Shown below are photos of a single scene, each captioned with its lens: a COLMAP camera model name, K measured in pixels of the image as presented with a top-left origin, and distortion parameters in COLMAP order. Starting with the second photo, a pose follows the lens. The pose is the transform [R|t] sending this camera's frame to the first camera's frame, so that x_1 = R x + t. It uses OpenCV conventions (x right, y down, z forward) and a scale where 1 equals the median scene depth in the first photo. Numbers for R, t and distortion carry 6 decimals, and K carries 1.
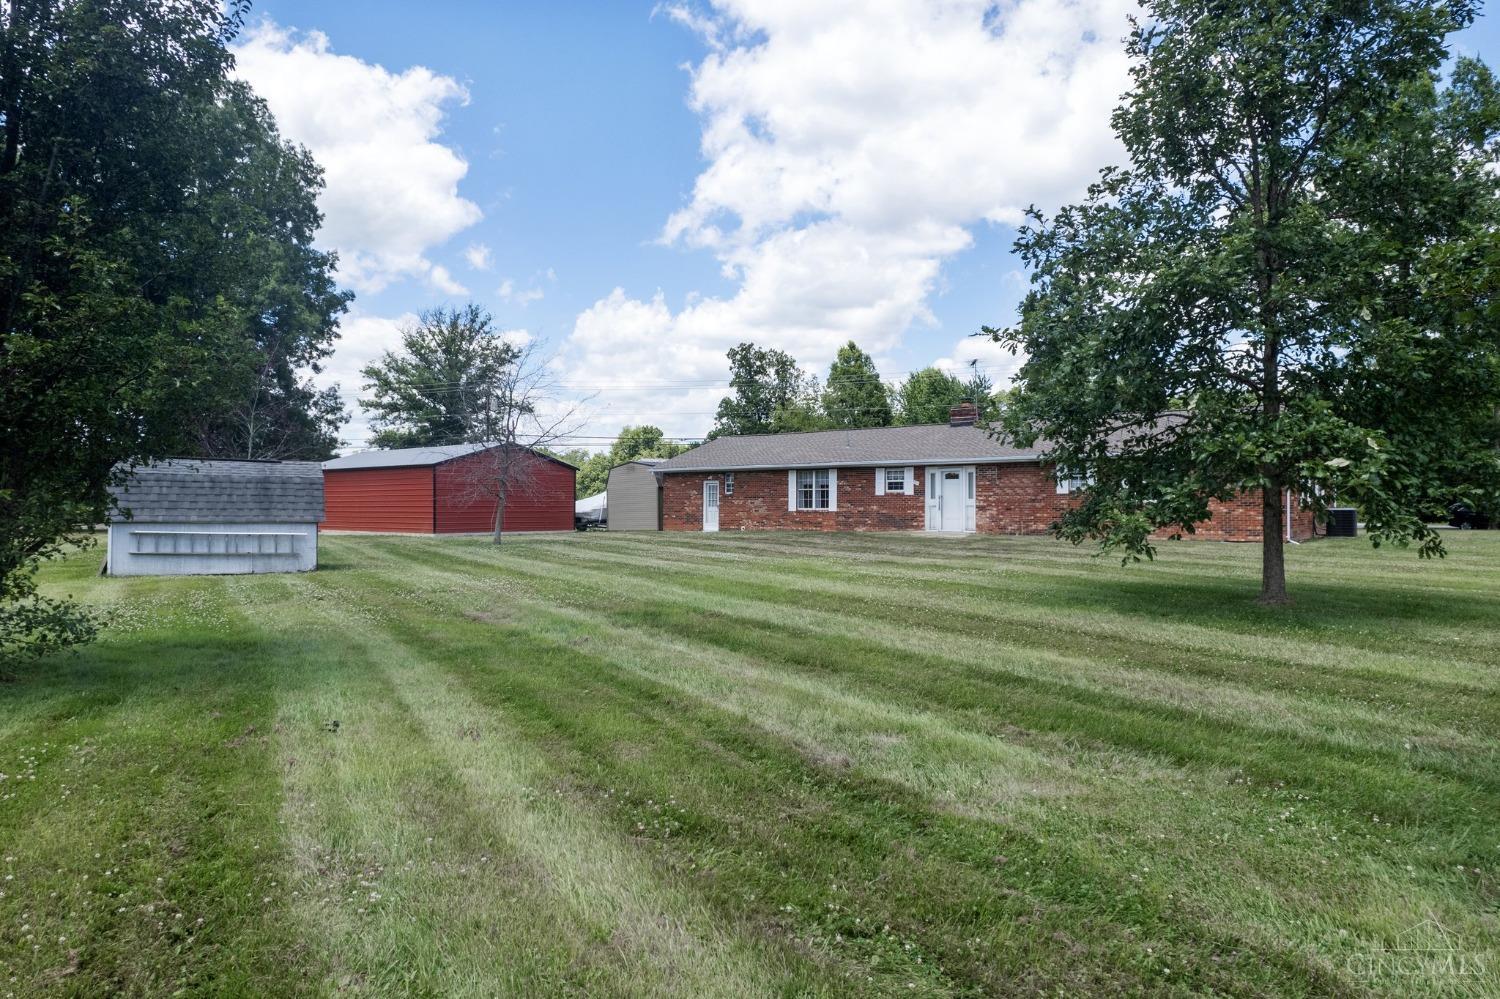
lens RADIAL K [[972.5, 0, 782.8], [0, 972.5, 502.1], [0, 0, 1]] dist [-0.076921, 0.000103]
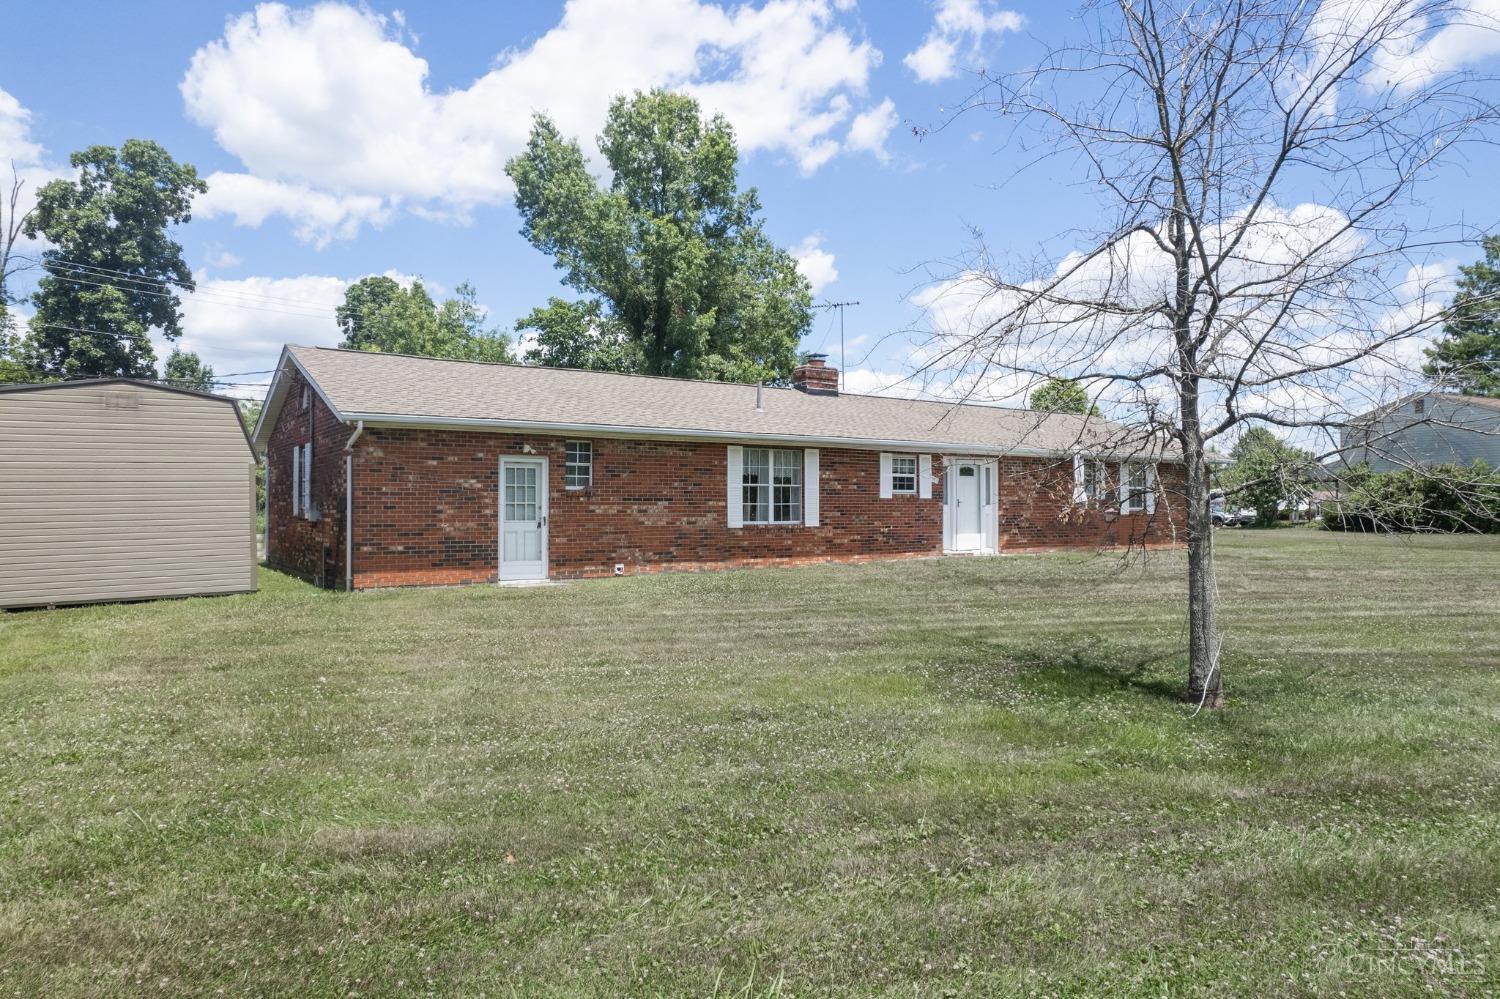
lens RADIAL K [[908.5, 0, 750.0], [0, 908.5, 499.5], [0, 0, 1]] dist [-0.016542, 0.000042]
pose [[0.313900, 0.001912, 0.949454, -0.435879], [-0.007777, 0.999970, 0.000557, -0.005598], [-0.949424, -0.007559, 0.313905, 0.849401]]
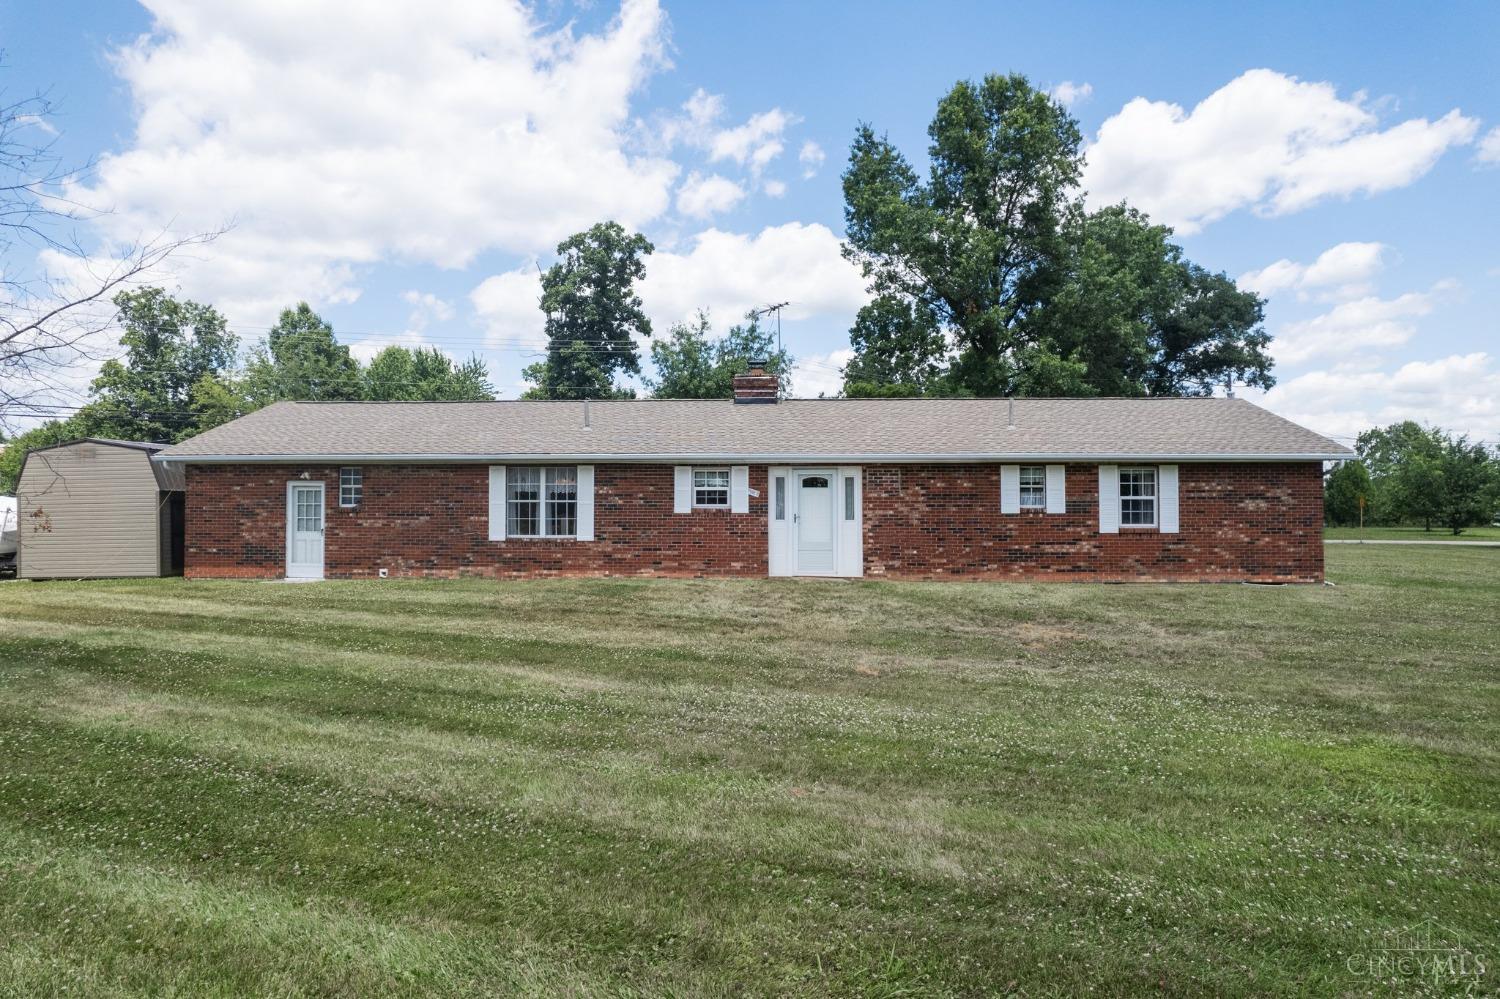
lens RADIAL K [[934.9, 0, 750.0], [0, 934.9, 499.5], [0, 0, 1]] dist [-0.004914, -0.000202]
pose [[0.827791, 0.003461, 0.561026, -0.169710], [-0.003534, 0.999993, -0.000954, -0.013977], [-0.561026, -0.001193, 0.827797, 0.483491]]
